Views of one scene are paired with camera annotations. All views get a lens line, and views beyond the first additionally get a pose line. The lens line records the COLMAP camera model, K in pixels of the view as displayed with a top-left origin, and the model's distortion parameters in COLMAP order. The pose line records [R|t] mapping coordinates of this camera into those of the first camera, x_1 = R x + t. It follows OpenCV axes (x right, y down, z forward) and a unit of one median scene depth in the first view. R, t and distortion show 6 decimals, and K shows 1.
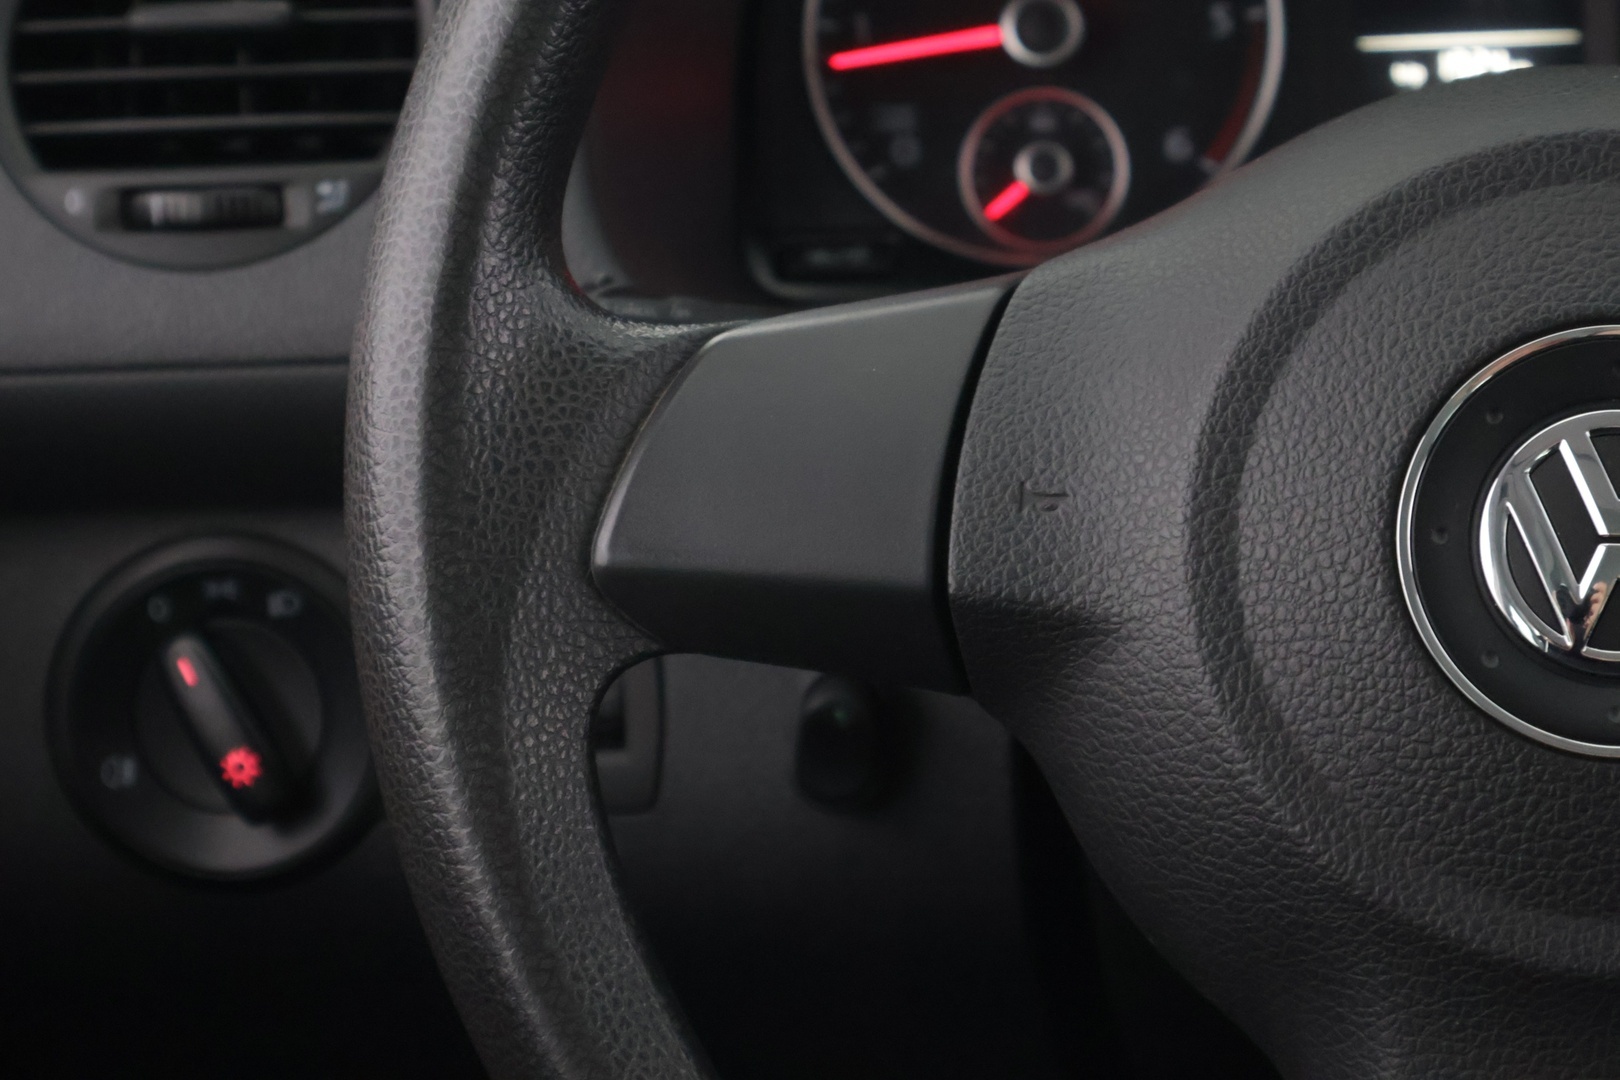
lens RADIAL K [[3286.4, 0, 810.0], [0, 3286.4, 540.0], [0, 0, 1]] dist [0.052604, -0.092023]
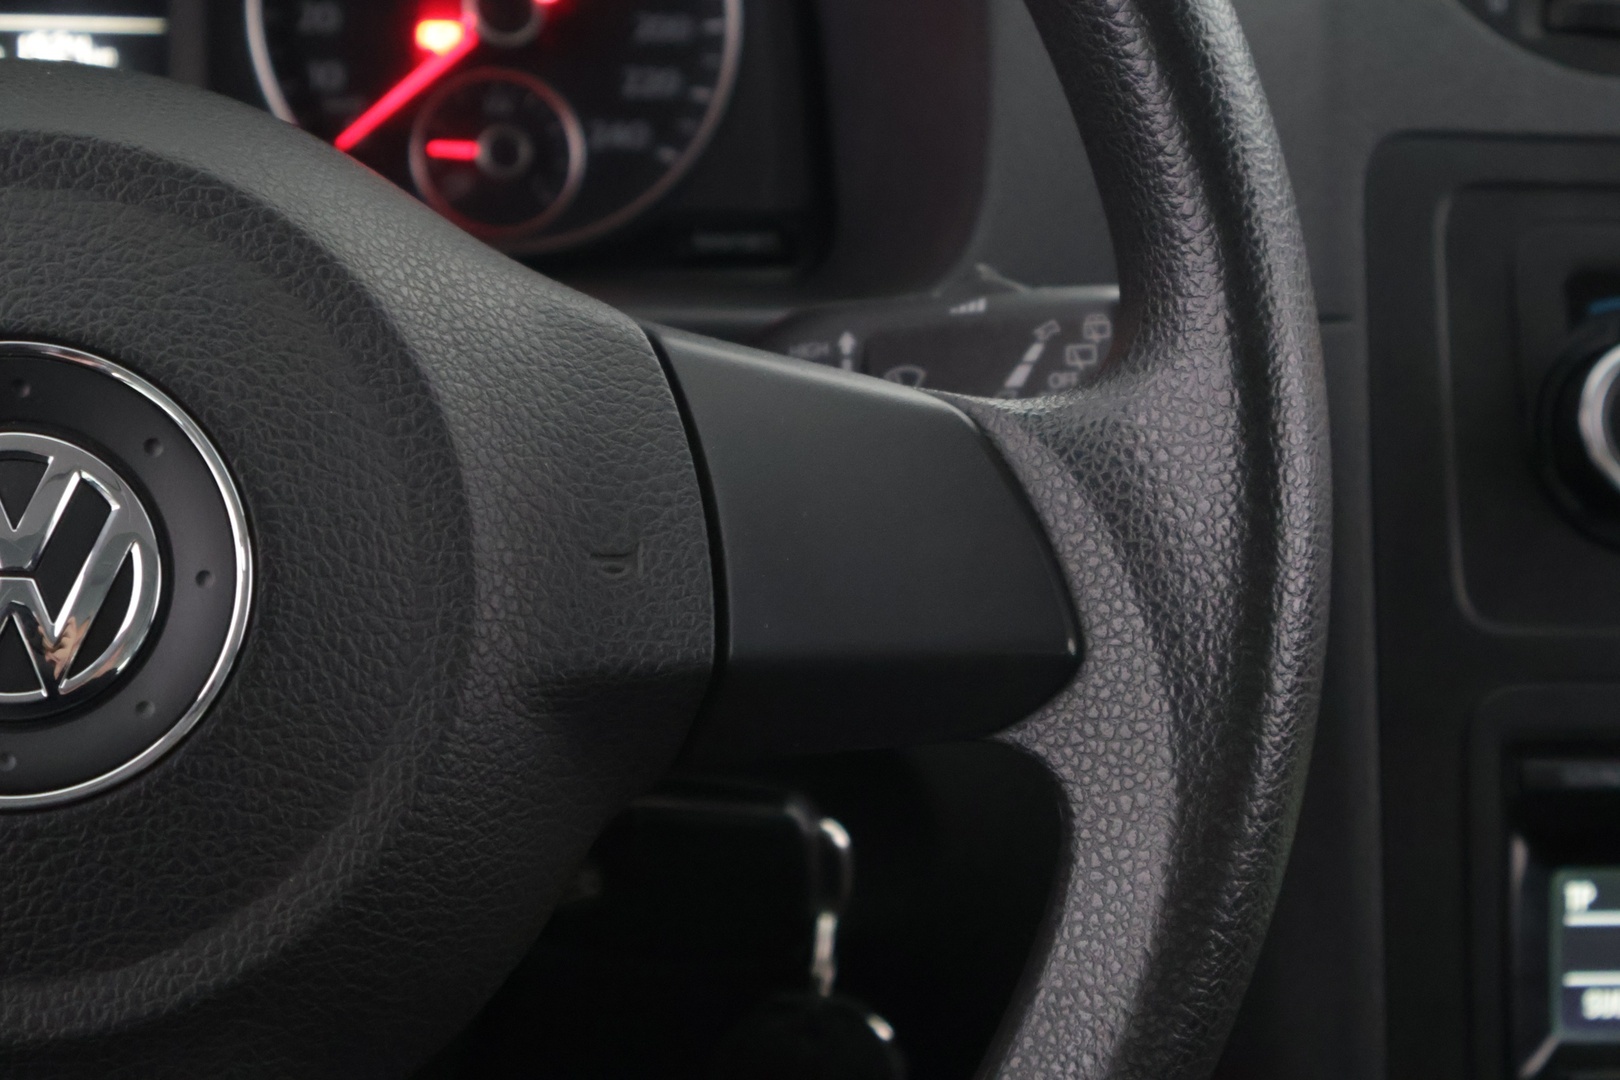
lens RADIAL K [[3286.4, 0, 810.0], [0, 3286.4, 540.0], [0, 0, 1]] dist [0.052604, -0.092023]
pose [[0.943090, 0.003900, 0.332515, 0.138027], [-0.006282, 0.999962, 0.006088, -0.015192], [-0.332478, -0.007830, 0.943078, 0.045087]]
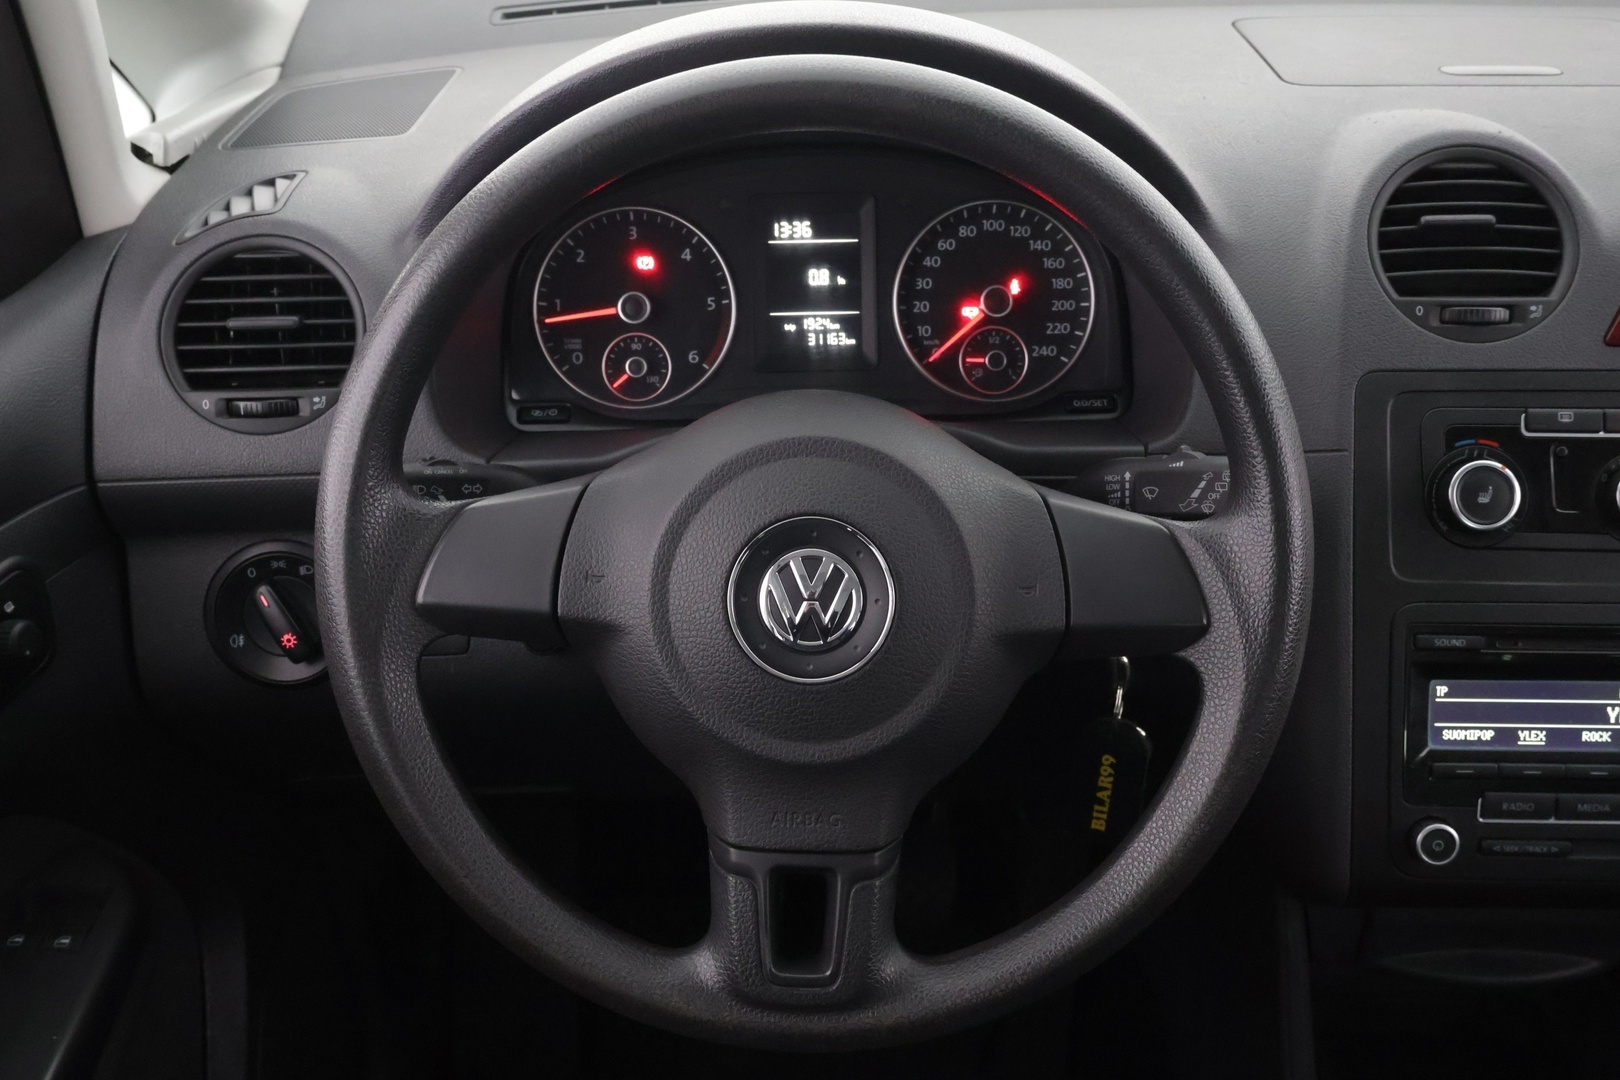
lens RADIAL K [[1575.8, 0, 810.0], [0, 1575.8, 540.0], [0, 0, 1]] dist [0.008912, -0.000403]
pose [[0.993086, -0.013467, 0.116612, 0.092220], [0.000360, 0.993742, 0.111695, -0.174378], [-0.117386, -0.110881, 0.986877, -0.215449]]
